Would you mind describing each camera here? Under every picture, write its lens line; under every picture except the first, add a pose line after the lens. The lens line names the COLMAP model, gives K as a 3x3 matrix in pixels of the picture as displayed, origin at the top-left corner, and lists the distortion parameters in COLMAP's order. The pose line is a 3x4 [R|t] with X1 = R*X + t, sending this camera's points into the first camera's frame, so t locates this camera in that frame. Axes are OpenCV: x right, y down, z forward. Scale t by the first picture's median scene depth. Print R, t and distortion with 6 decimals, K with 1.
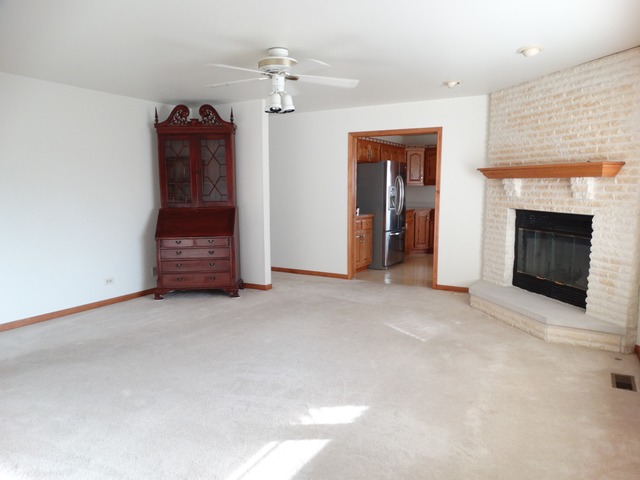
lens RADIAL K [[456.1, 0, 320.2], [0, 456.1, 238.8], [0, 0, 1]] dist [0.001435, -0.000396]
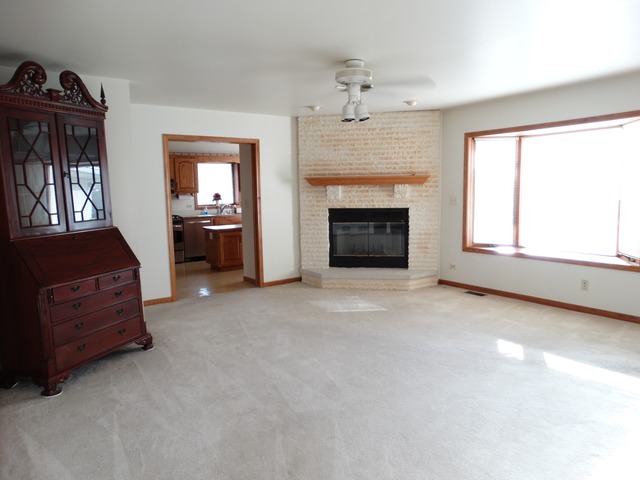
lens RADIAL K [[456.1, 0, 318.4], [0, 456.1, 242.8], [0, 0, 1]] dist [0.001435, -0.000396]
pose [[0.410545, -0.114777, 0.904588, -0.958647], [0.124330, 0.989827, 0.069165, -0.076513], [-0.903324, 0.084072, 0.420639, 0.587049]]
